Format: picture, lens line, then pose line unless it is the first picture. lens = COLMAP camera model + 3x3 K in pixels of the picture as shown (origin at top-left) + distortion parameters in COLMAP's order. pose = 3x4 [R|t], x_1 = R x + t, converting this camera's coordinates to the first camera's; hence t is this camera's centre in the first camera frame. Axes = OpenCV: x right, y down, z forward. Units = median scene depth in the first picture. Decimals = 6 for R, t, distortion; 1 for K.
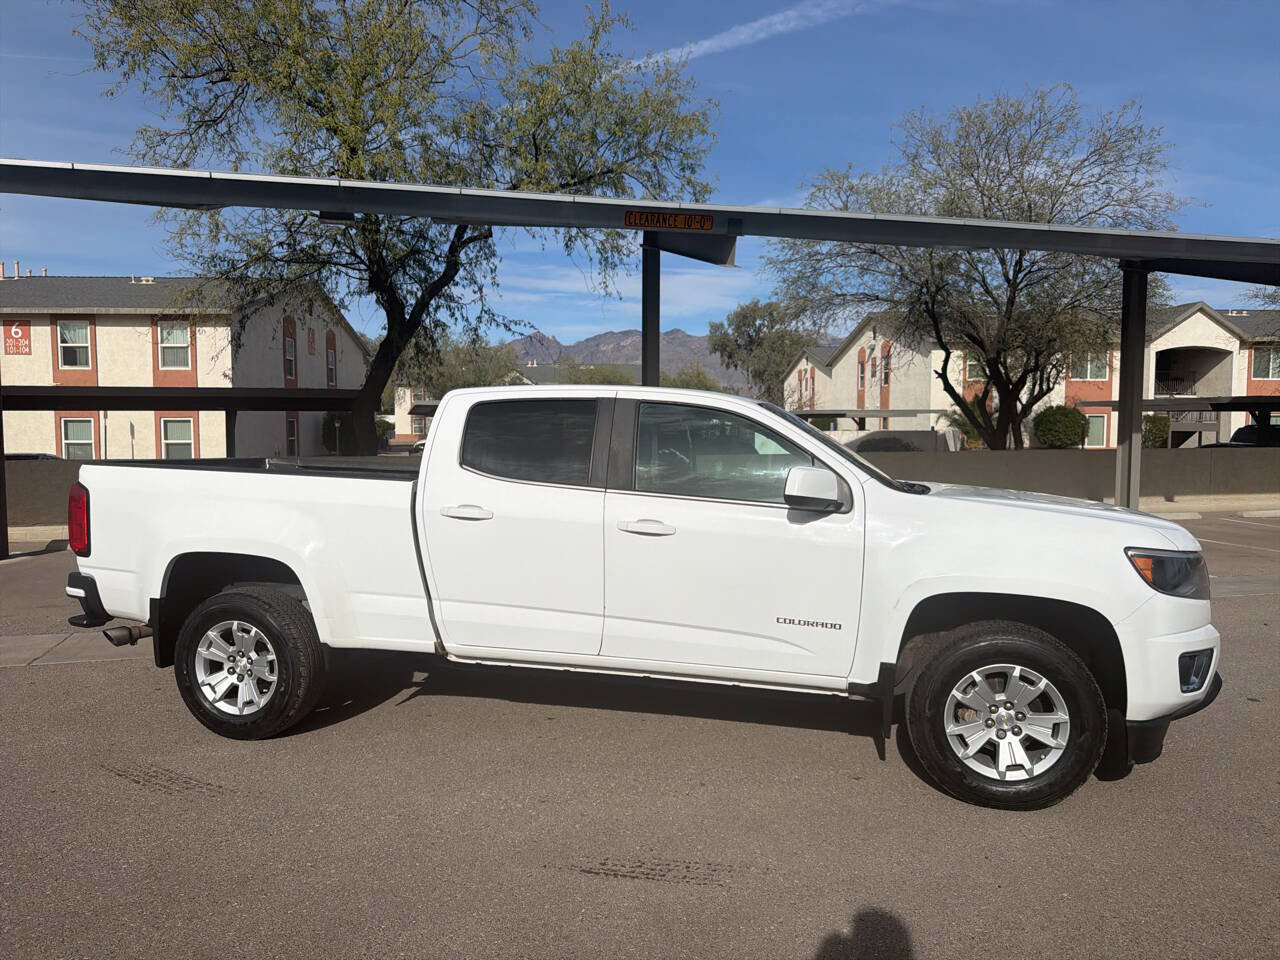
lens RADIAL K [[905.6, 0, 629.4], [0, 905.6, 484.1], [0, 0, 1]] dist [0.040612, -0.060914]
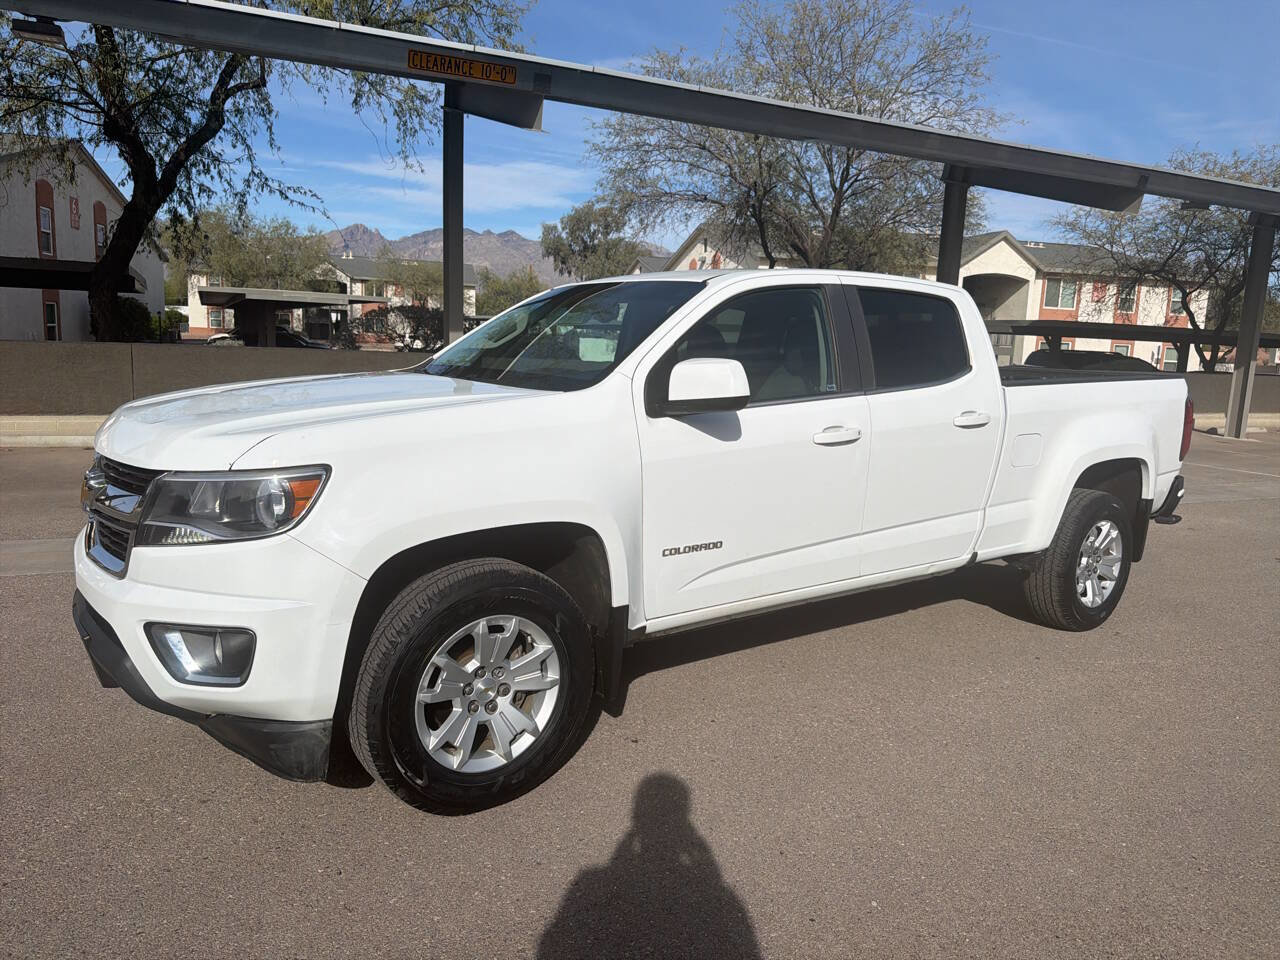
lens RADIAL K [[905.6, 0, 647.4], [0, 905.6, 485.8], [0, 0, 1]] dist [0.040612, -0.060914]
pose [[0.979182, 0.008515, 0.202807, 0.022837], [-0.028845, 0.994817, 0.097499, 0.004061], [-0.200926, -0.101320, 0.974353, 0.054874]]
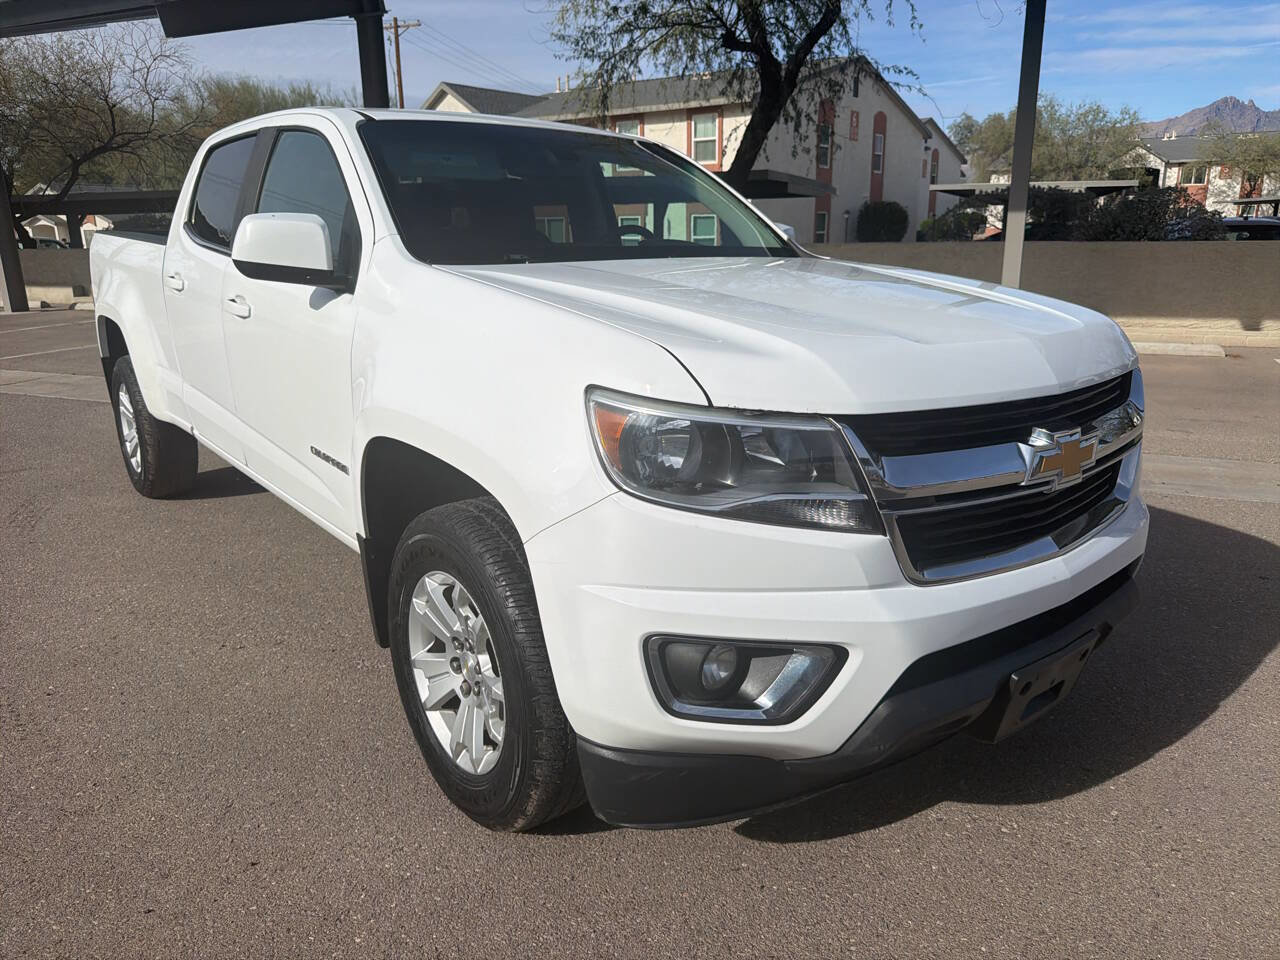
lens RADIAL K [[905.6, 0, 641.0], [0, 905.6, 476.6], [0, 0, 1]] dist [0.040612, -0.060914]
pose [[0.796543, 0.149724, -0.585749, 0.179431], [-0.025225, 0.976237, 0.215234, 0.003676], [0.604056, -0.156668, 0.781391, 0.141023]]
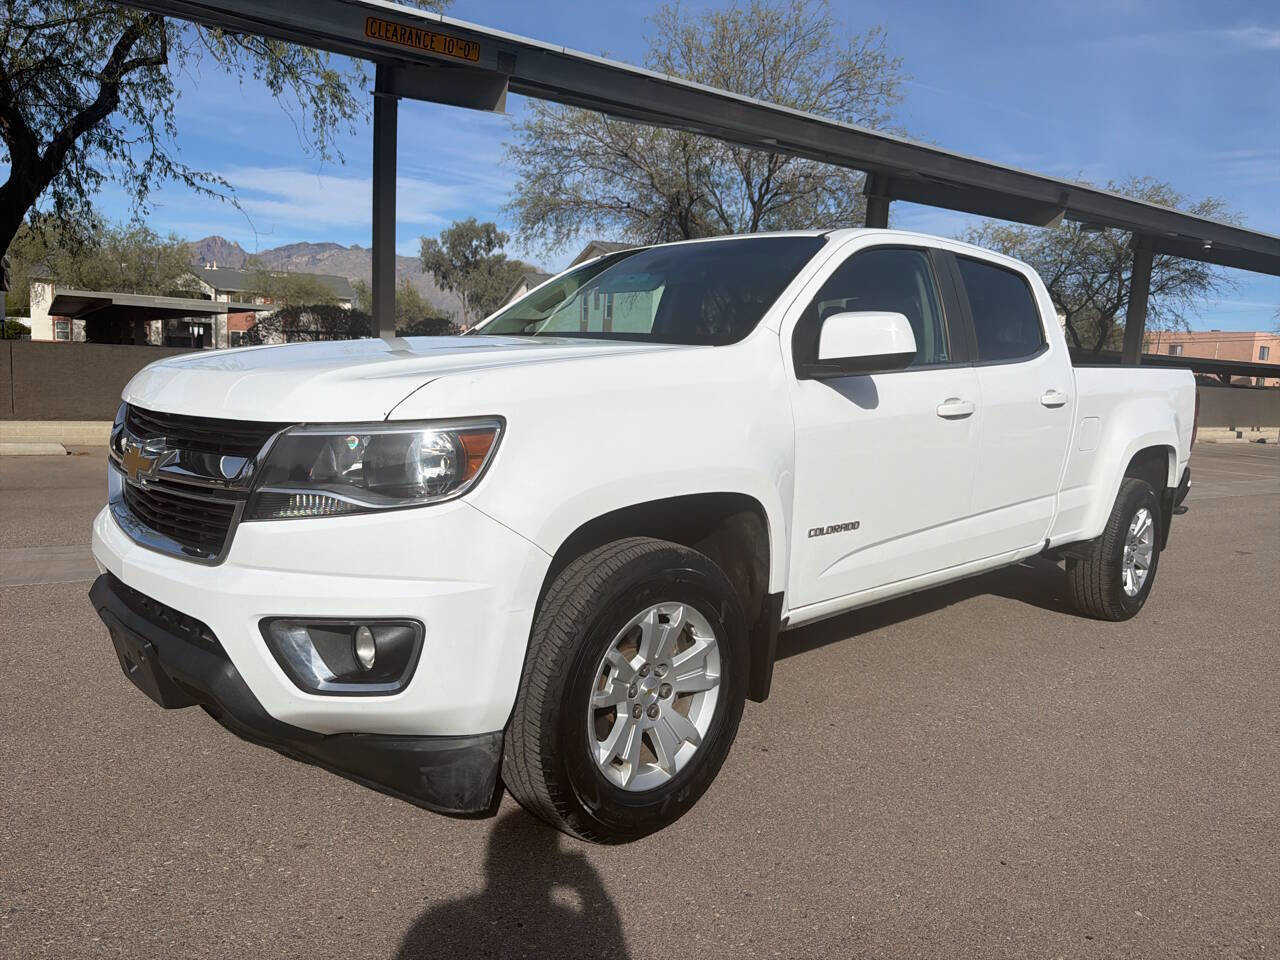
lens RADIAL K [[905.6, 0, 648.3], [0, 905.6, 488.0], [0, 0, 1]] dist [0.040612, -0.060914]
pose [[0.942608, 0.004033, 0.333878, -0.018175], [-0.030065, 0.996890, 0.072839, 0.016356], [-0.332546, -0.078697, 0.939798, 0.088864]]
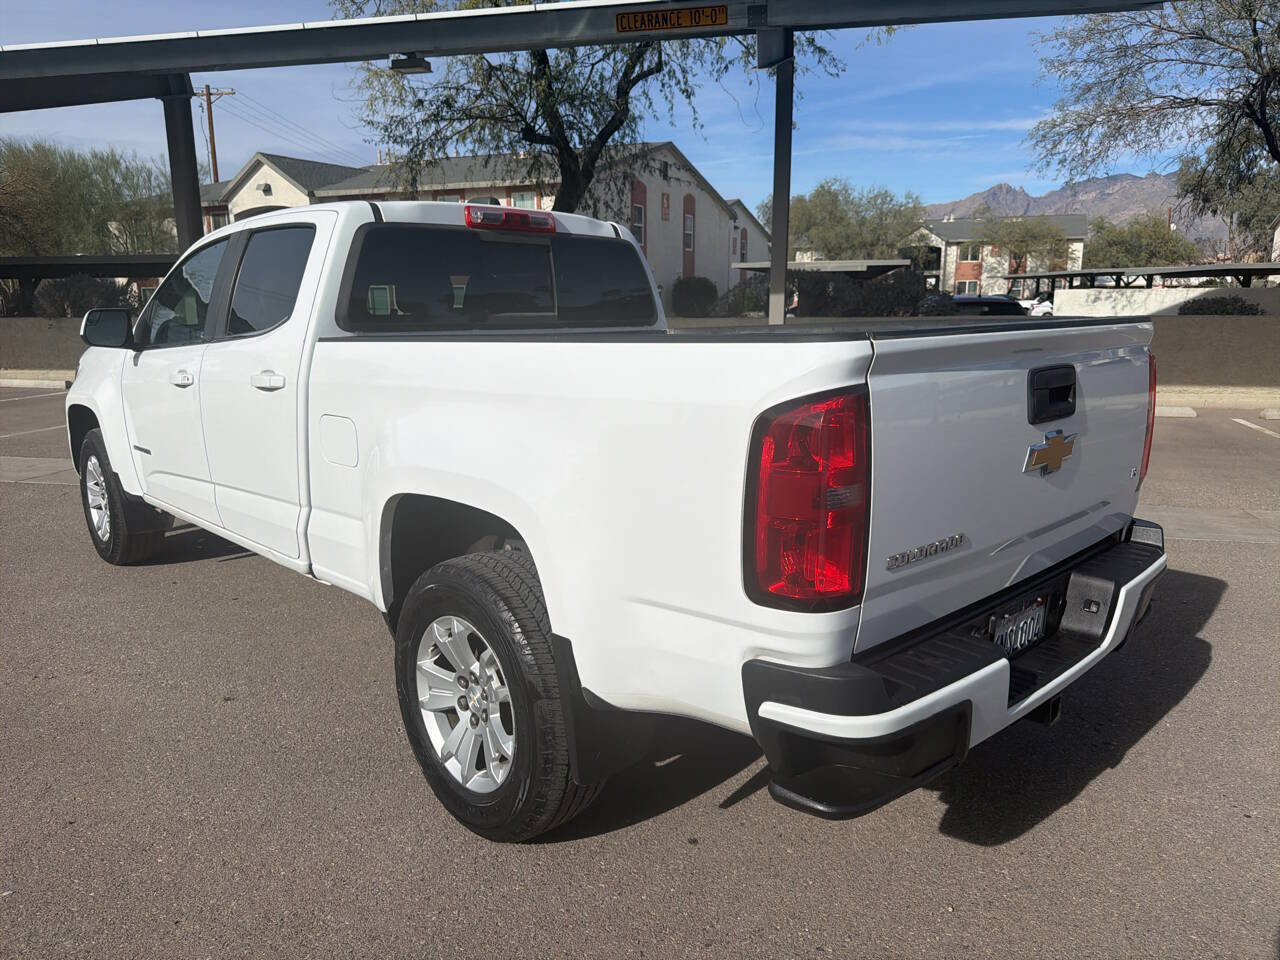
lens RADIAL K [[905.6, 0, 640.9], [0, 905.6, 484.3], [0, 0, 1]] dist [0.040612, -0.060914]
pose [[0.890970, 0.087274, -0.445596, 0.222420], [-0.022125, 0.988533, 0.149375, 0.000717], [0.453523, -0.123230, 0.882684, 0.112584]]
